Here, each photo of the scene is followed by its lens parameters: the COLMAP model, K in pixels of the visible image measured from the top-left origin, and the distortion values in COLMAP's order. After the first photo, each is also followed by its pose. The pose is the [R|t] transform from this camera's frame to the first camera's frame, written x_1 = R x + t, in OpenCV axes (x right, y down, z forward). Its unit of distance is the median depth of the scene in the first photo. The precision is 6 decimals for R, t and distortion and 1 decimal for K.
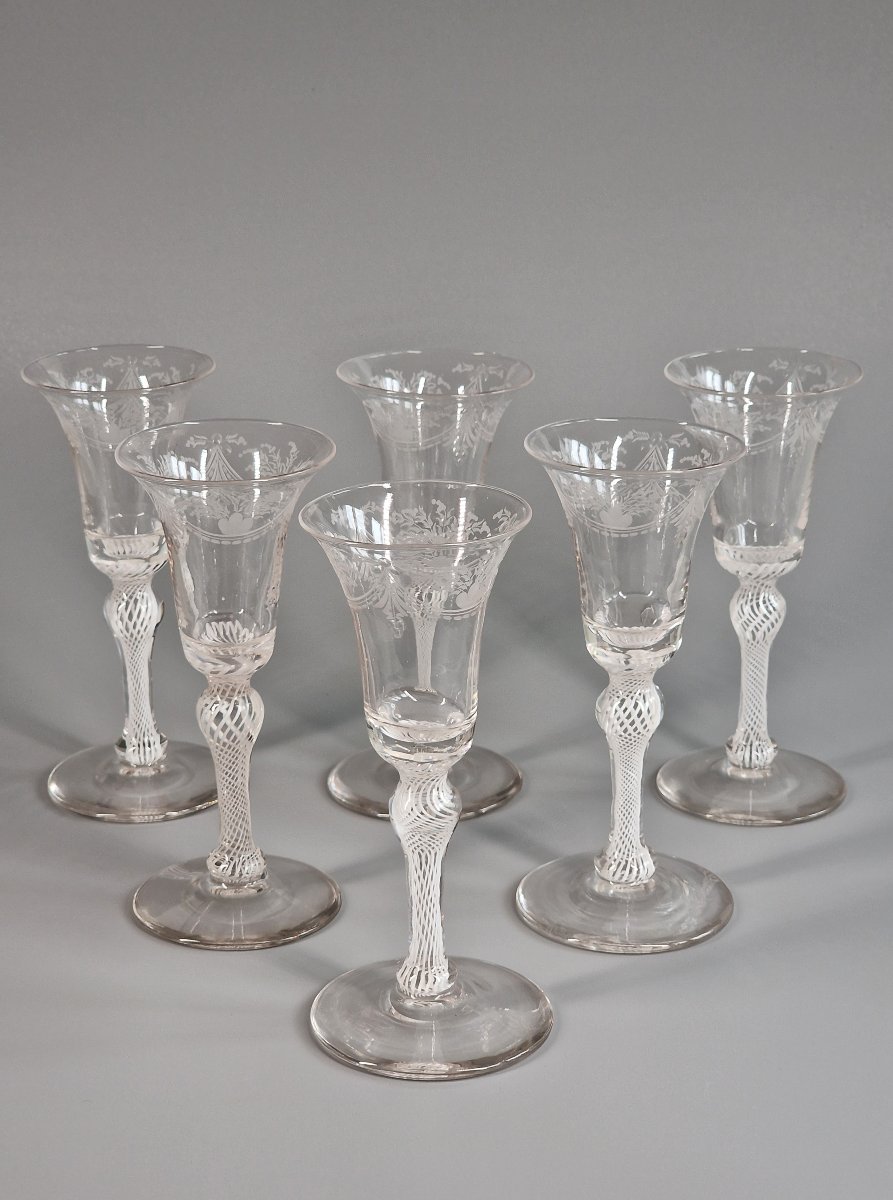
lens RADIAL K [[2331.2, 0, 452.8], [0, 2331.2, 553.4], [0, 0, 1]] dist [-0.132130, 0.000000]
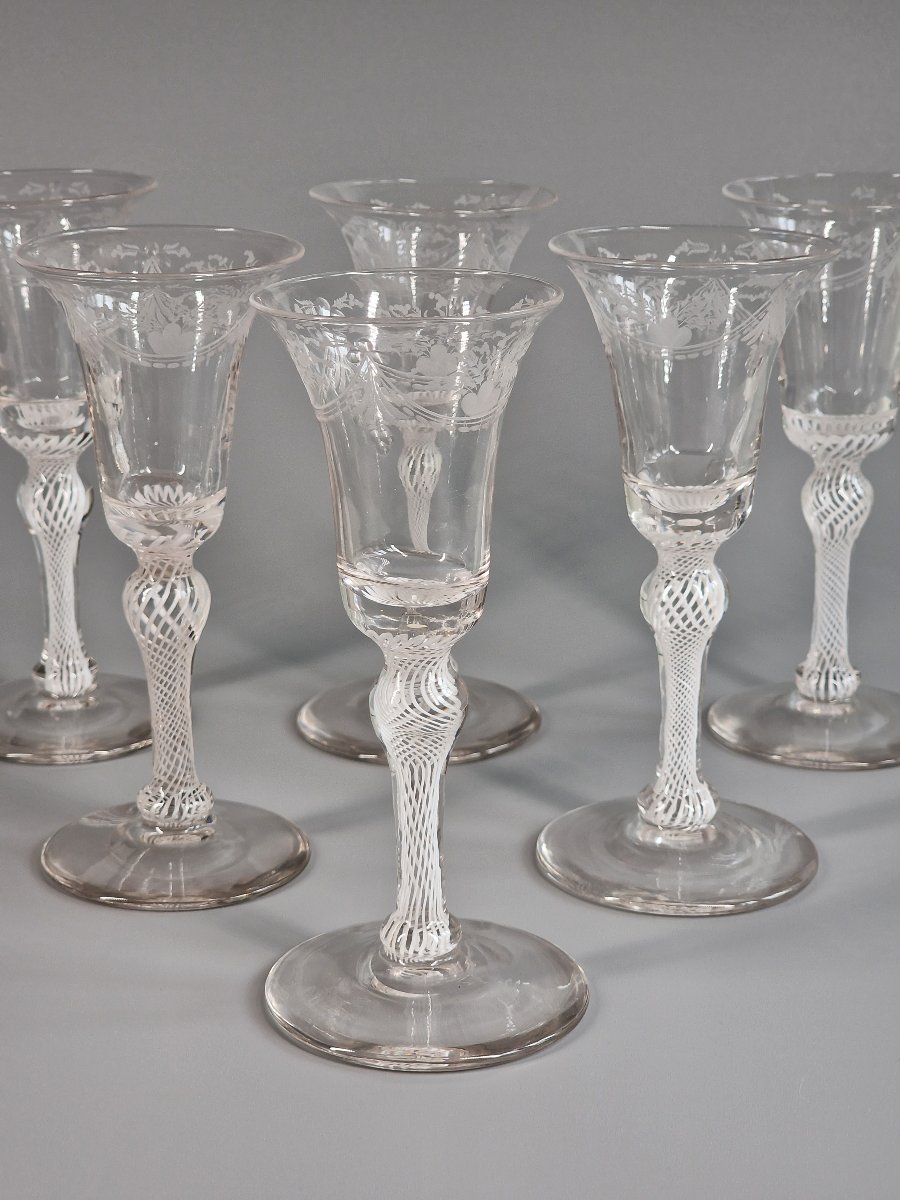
lens RADIAL K [[2331.2, 0, 452.9], [0, 2331.2, 589.8], [0, 0, 1]] dist [-0.132130, 0.000000]
pose [[0.999995, 0.002729, 0.001687, -0.002143], [-0.002705, 0.999902, -0.013754, 0.074039], [-0.001724, 0.013749, 0.999904, 0.227360]]
